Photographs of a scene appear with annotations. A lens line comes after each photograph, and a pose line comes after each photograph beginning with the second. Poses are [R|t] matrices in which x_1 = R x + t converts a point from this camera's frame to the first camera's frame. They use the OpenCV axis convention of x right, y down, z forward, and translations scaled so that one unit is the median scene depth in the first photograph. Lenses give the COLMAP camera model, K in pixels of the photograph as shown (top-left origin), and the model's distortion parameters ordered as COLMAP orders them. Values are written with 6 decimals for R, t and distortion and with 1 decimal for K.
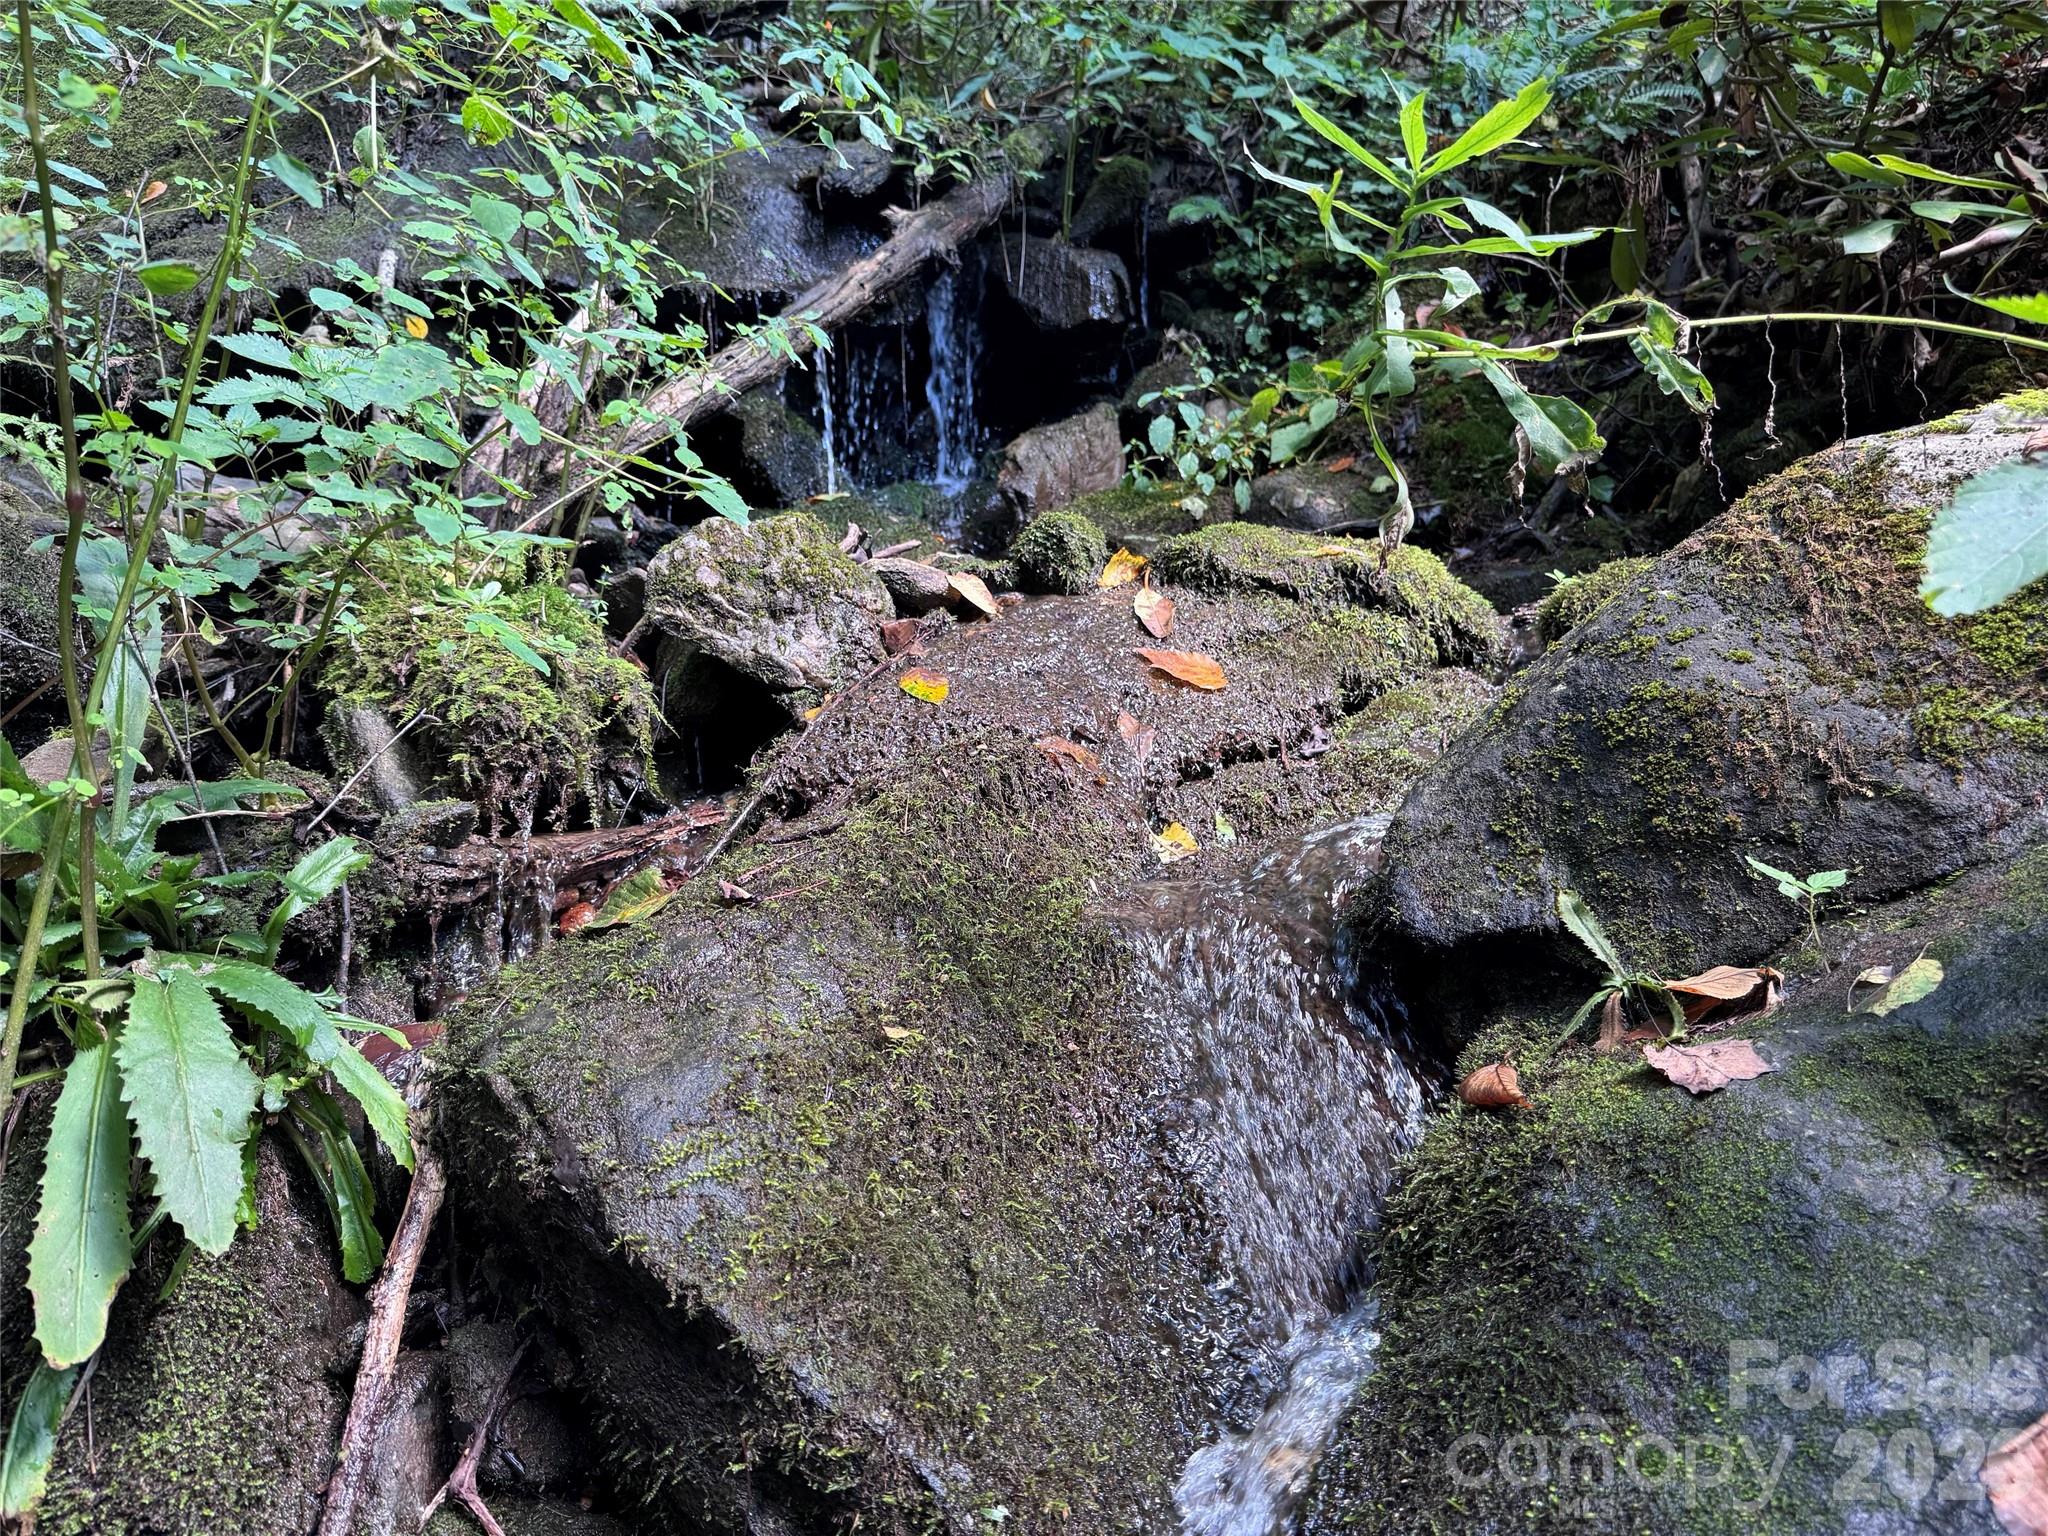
lens RADIAL K [[1441.8, 0, 1042.7], [0, 1441.8, 830.6], [0, 0, 1]] dist [0.059105, -0.065649]
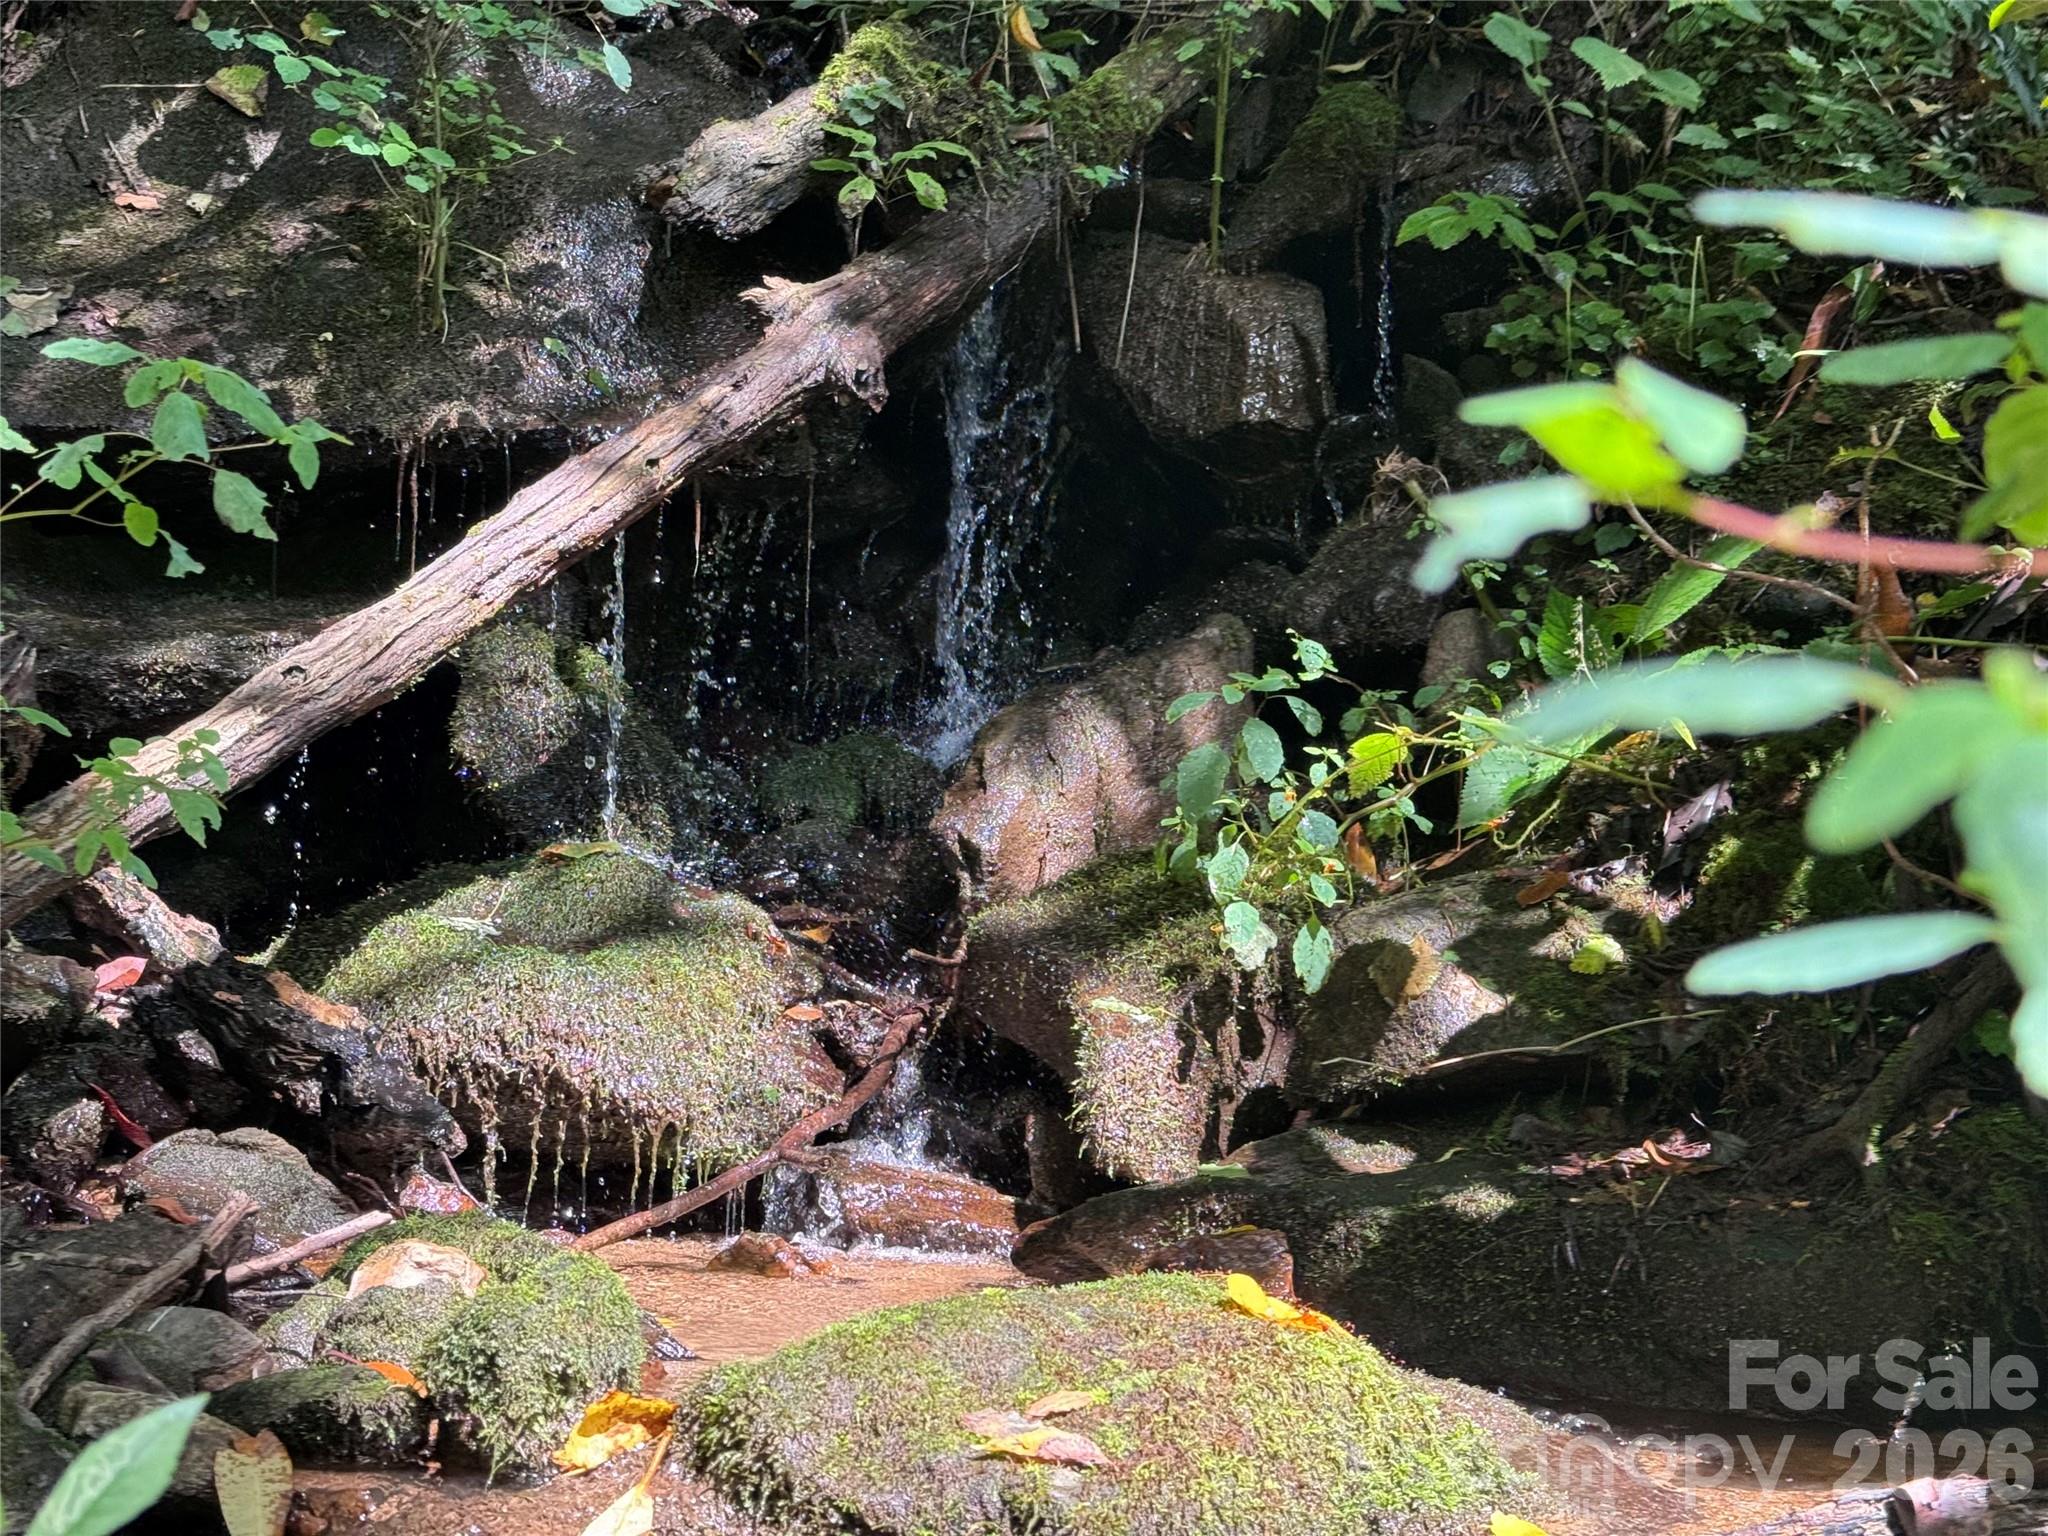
lens RADIAL K [[2919.6, 0, 1040.2], [0, 2919.6, 786.5], [0, 0, 1]] dist [0.072010, 0.000000]
pose [[0.981901, 0.046467, -0.183606, 0.221831], [-0.063910, 0.993866, -0.090254, -0.191096], [0.178286, 0.100355, 0.978848, 0.026414]]
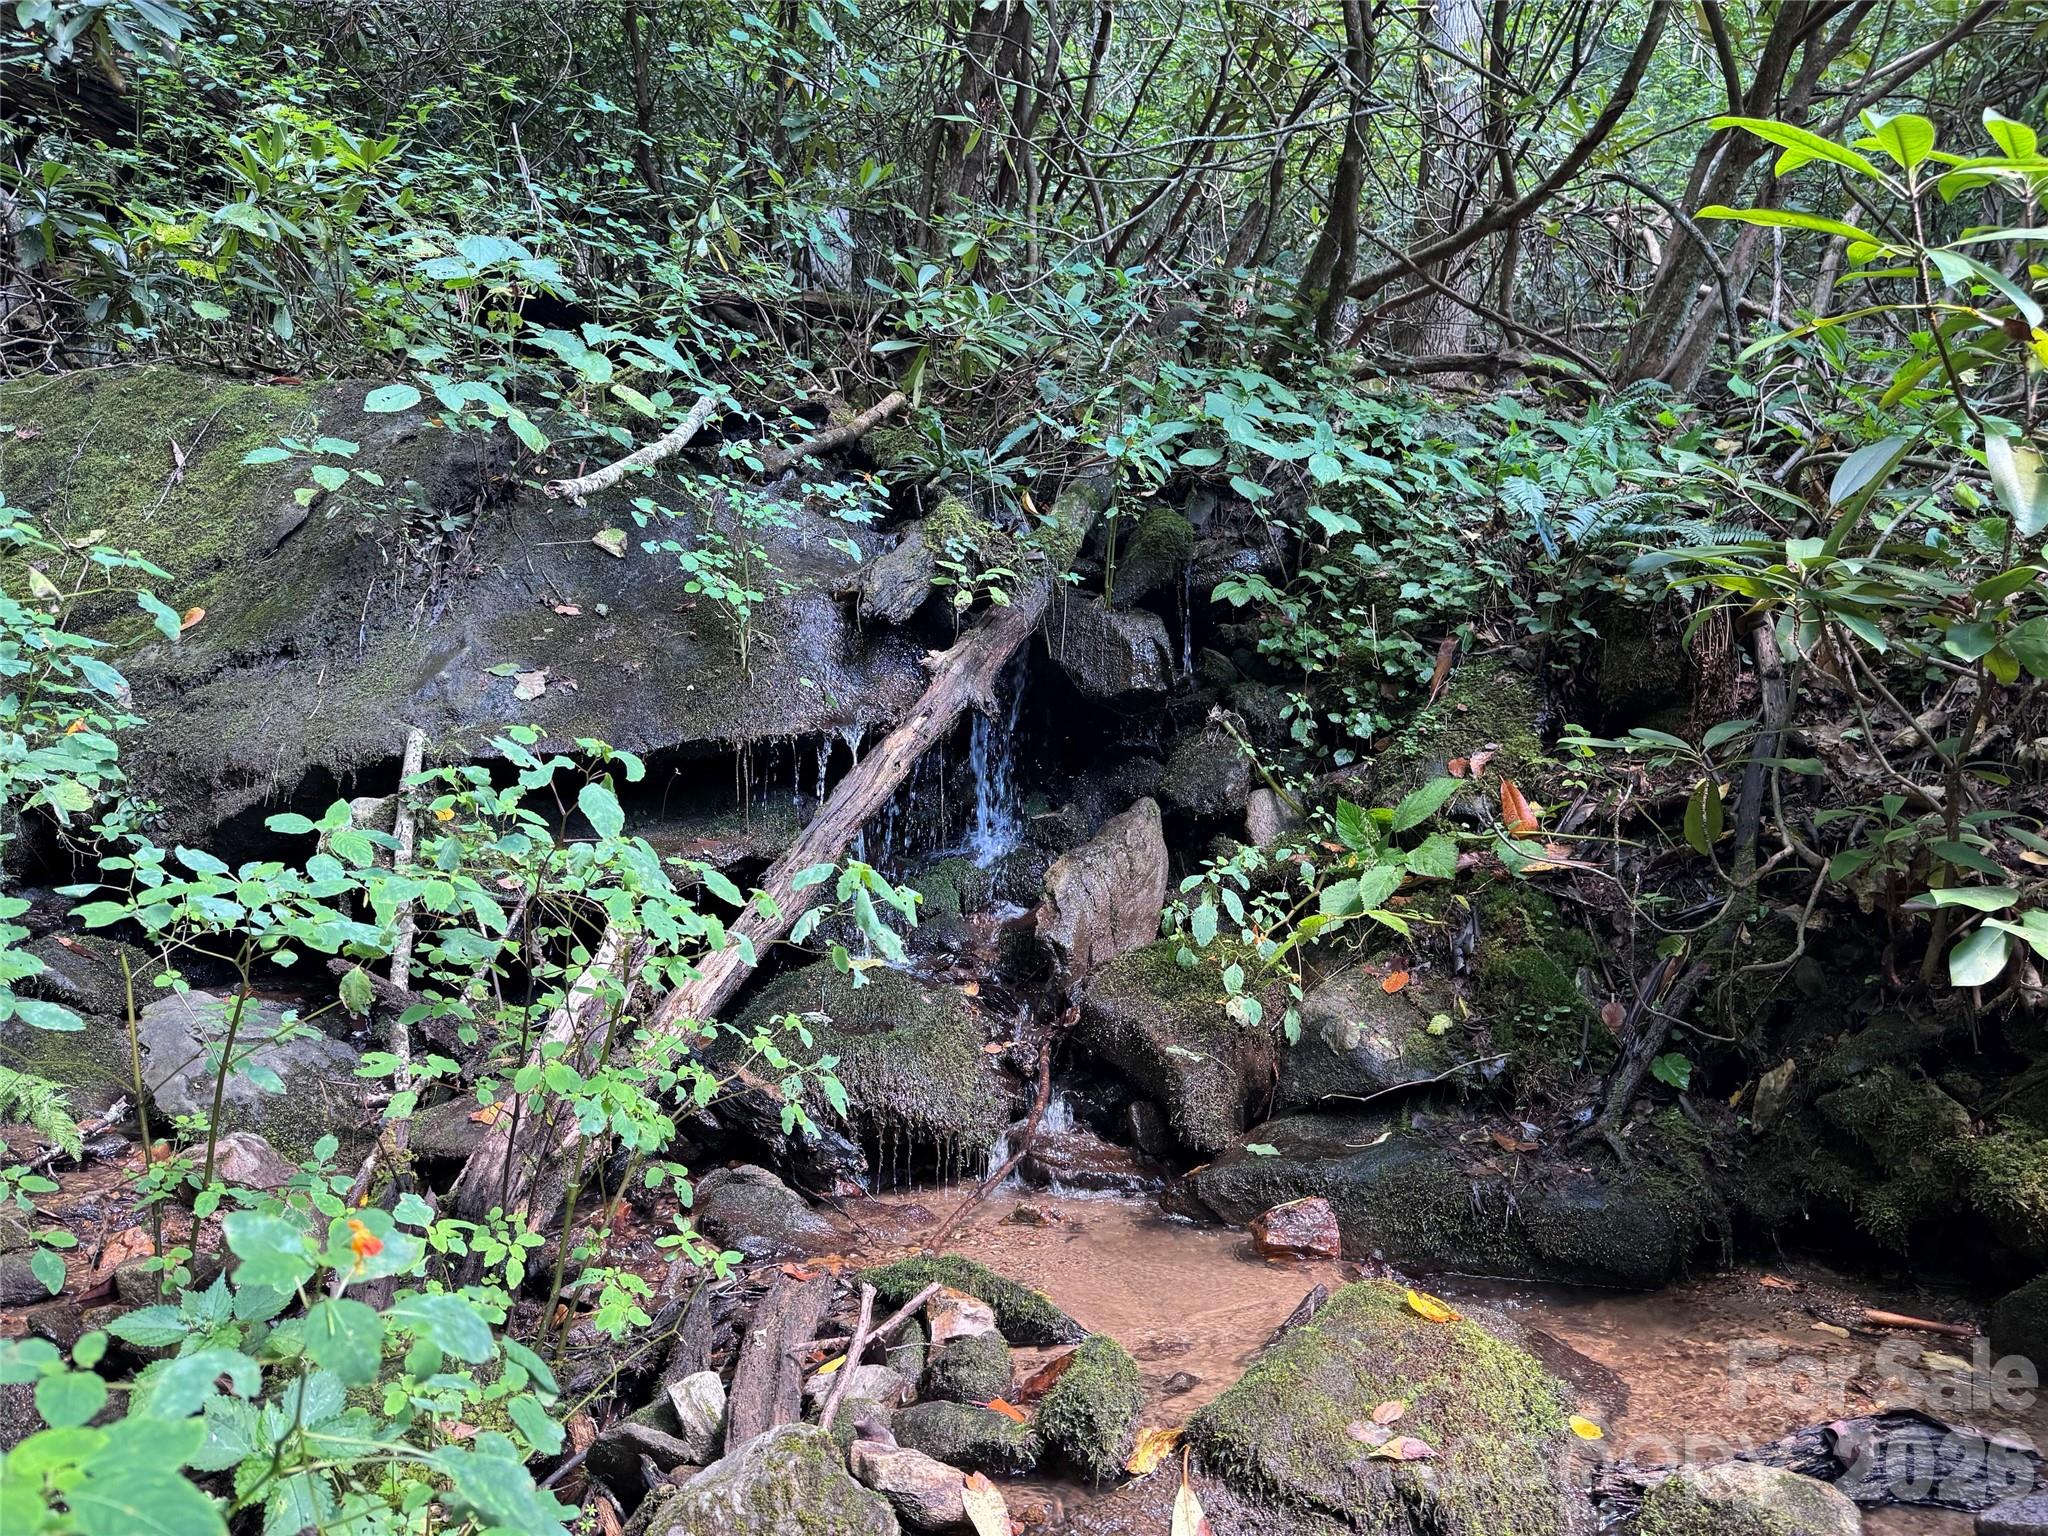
lens RADIAL K [[1441.8, 0, 1034.8], [0, 1441.8, 774.0], [0, 0, 1]] dist [0.059105, -0.065649]
pose [[0.999187, 0.001522, -0.040287, 0.008735], [-0.004314, 0.997586, -0.069313, -0.326236], [0.040084, 0.069430, 0.996781, 0.036978]]
